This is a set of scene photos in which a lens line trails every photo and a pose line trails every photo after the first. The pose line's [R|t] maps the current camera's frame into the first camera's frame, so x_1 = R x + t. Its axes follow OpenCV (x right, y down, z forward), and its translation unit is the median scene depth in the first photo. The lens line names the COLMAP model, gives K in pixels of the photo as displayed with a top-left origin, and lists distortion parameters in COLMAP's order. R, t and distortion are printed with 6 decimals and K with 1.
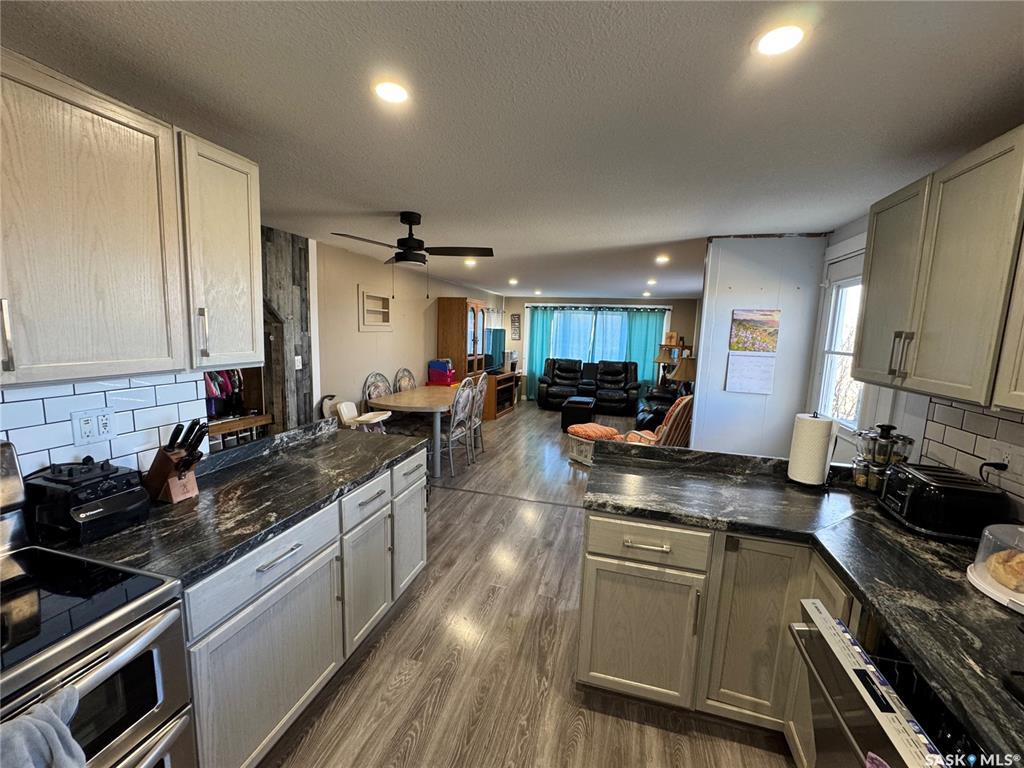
lens RADIAL K [[409.0, 0, 511.3], [0, 409.0, 384.5], [0, 0, 1]] dist [-0.002137, 0.000455]
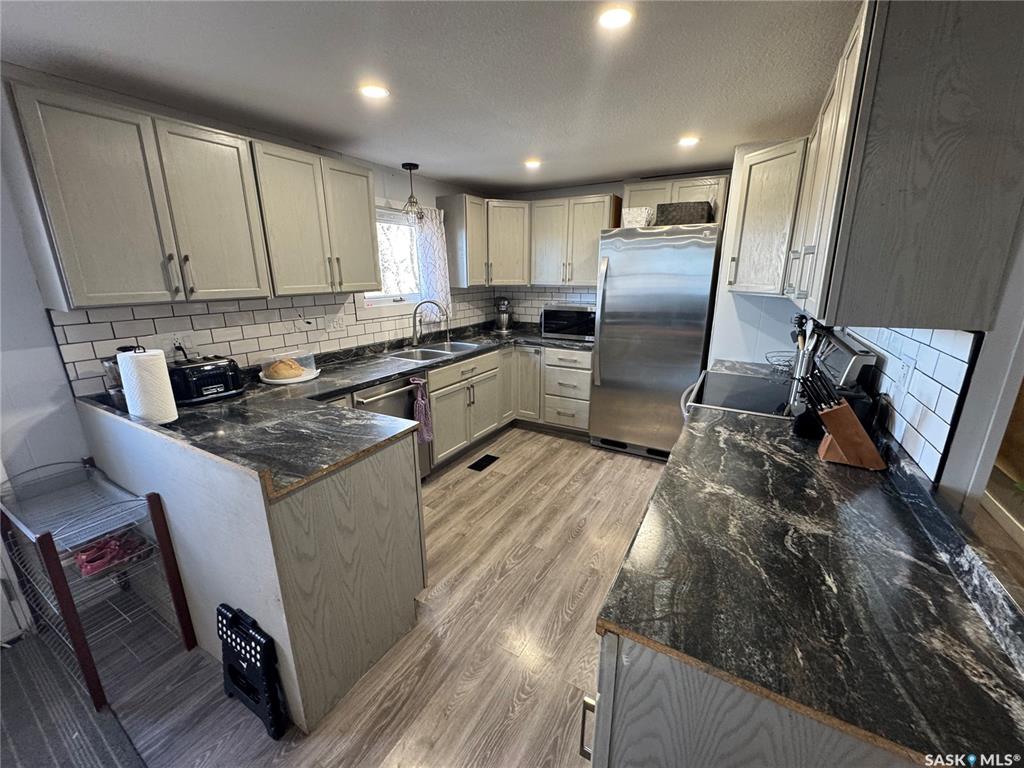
lens RADIAL K [[409.0, 0, 512.6], [0, 409.0, 387.5], [0, 0, 1]] dist [-0.002137, 0.000455]
pose [[-0.968001, -0.095839, 0.231922, -0.293418], [0.006782, 0.913869, 0.405952, -0.234138], [-0.250853, 0.394535, -0.883977, 1.824395]]
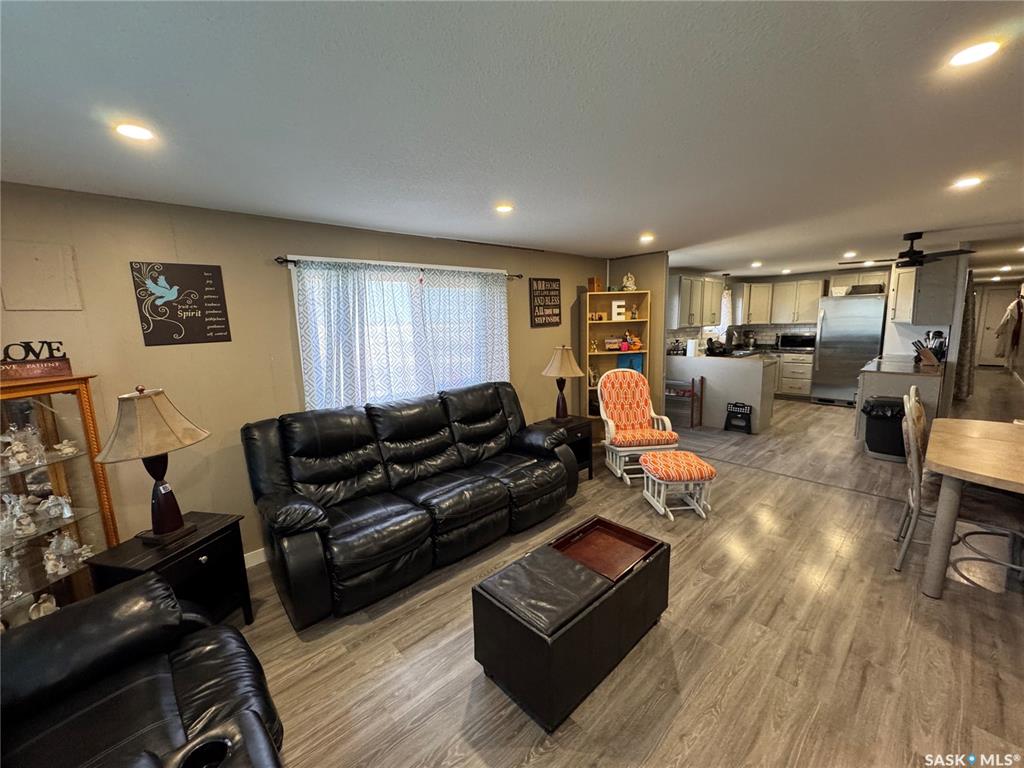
lens RADIAL K [[409.0, 0, 511.7], [0, 409.0, 382.7], [0, 0, 1]] dist [-0.002137, 0.000455]
pose [[-0.852015, -0.089986, 0.515725, -0.048740], [0.063174, 0.960245, 0.271916, -0.402091], [-0.519691, 0.264257, -0.812459, 3.186148]]
